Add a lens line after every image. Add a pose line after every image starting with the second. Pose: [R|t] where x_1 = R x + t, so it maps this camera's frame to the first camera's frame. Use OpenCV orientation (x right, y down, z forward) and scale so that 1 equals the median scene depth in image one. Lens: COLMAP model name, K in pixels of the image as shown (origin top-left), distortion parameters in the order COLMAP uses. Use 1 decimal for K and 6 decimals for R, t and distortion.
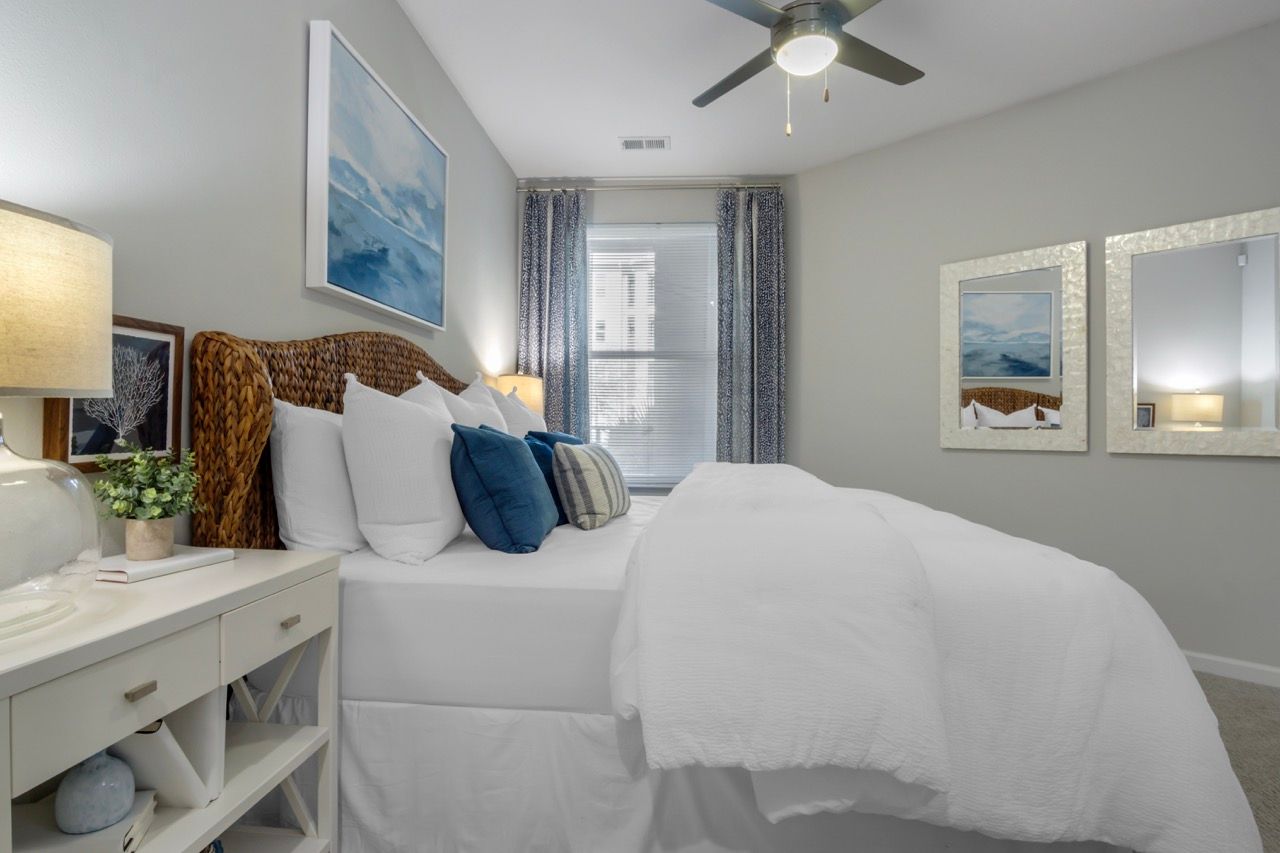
lens RADIAL K [[689.1, 0, 637.4], [0, 689.1, 422.1], [0, 0, 1]] dist [-0.025775, 0.000338]
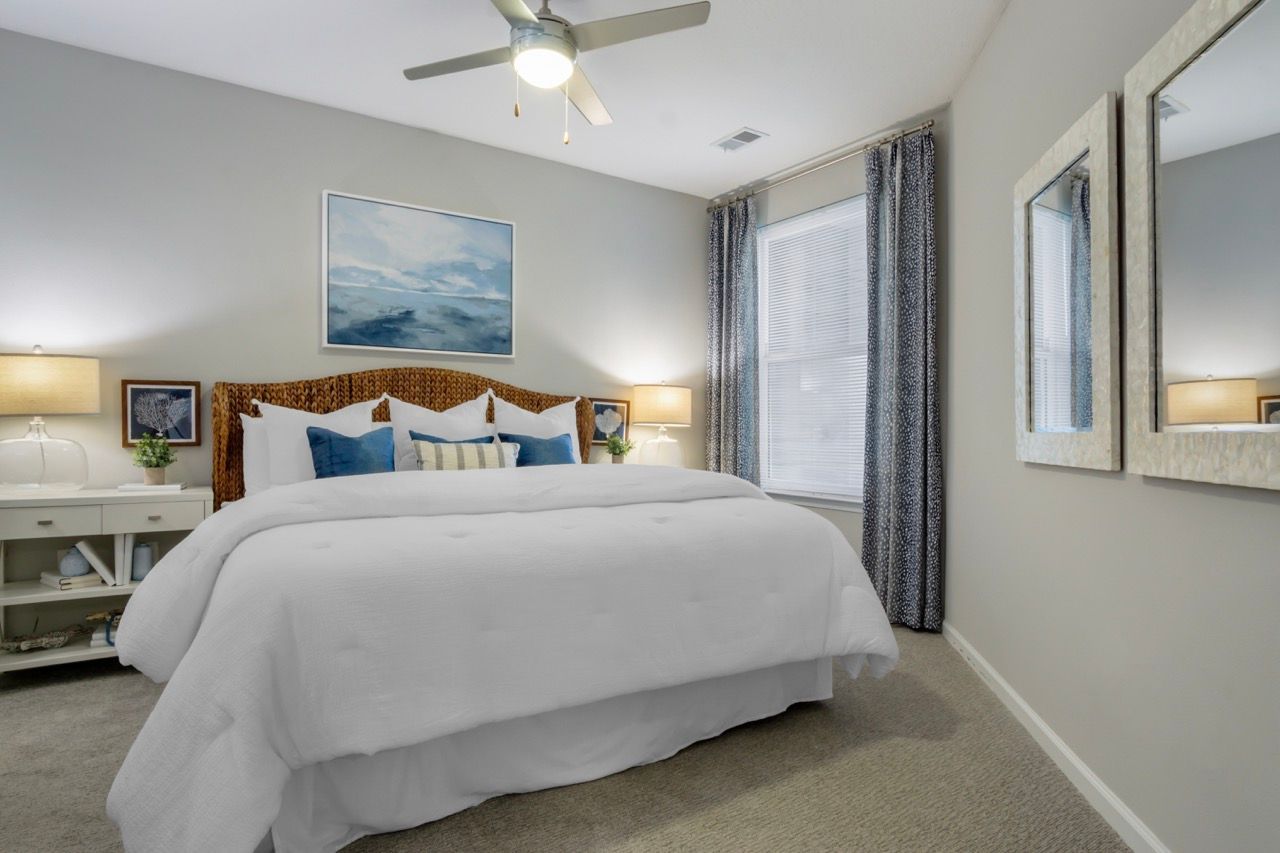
lens RADIAL K [[689.1, 0, 637.5], [0, 689.1, 433.9], [0, 0, 1]] dist [-0.025775, 0.000338]
pose [[0.618643, -0.002167, -0.785669, 1.128136], [0.004992, 0.999987, 0.001172, 0.017229], [0.785656, -0.004647, 0.618646, 0.461004]]
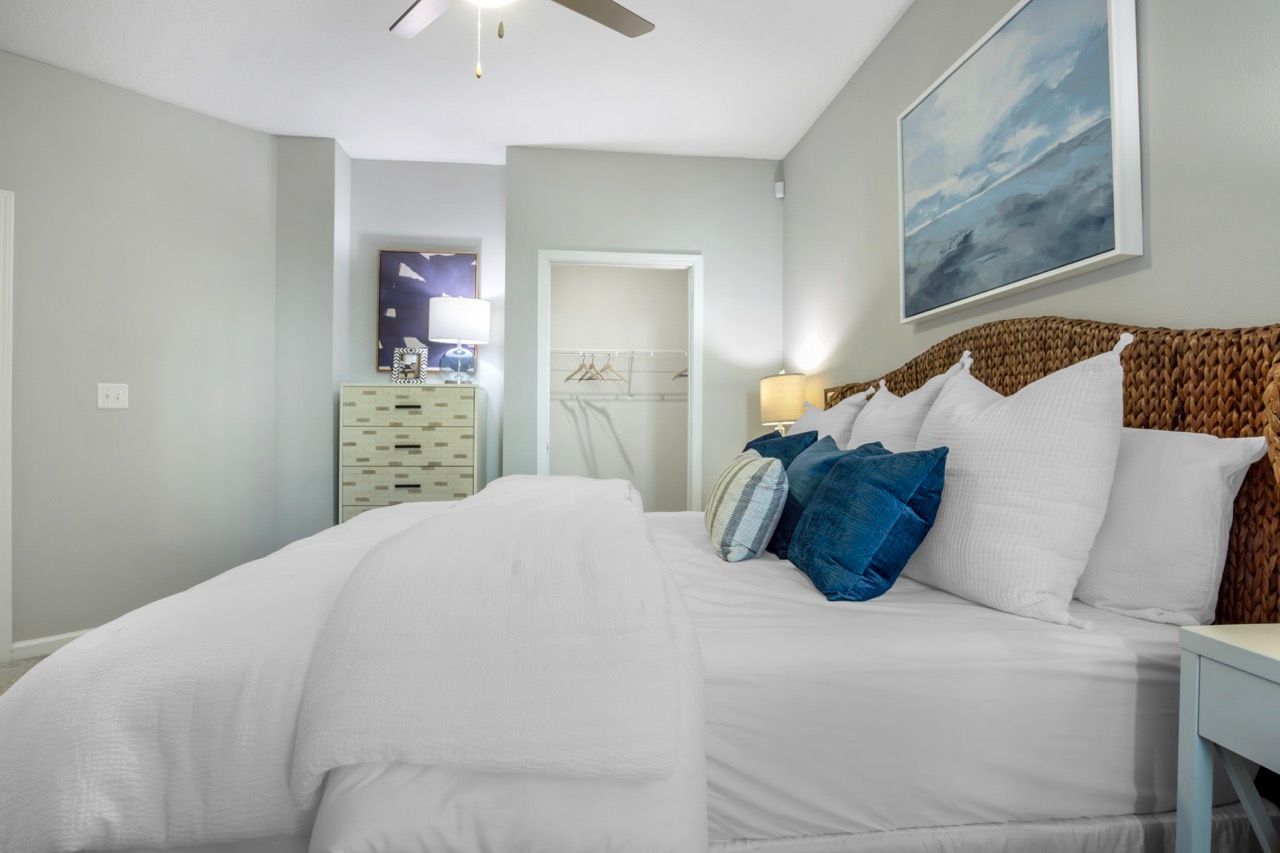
lens RADIAL K [[689.1, 0, 640.0], [0, 689.1, 424.8], [0, 0, 1]] dist [-0.025775, 0.000338]
pose [[-0.981900, -0.005640, -0.189318, 0.216336], [-0.003287, 0.999913, -0.012742, 0.006173], [0.189374, -0.011889, -0.981833, 1.791541]]
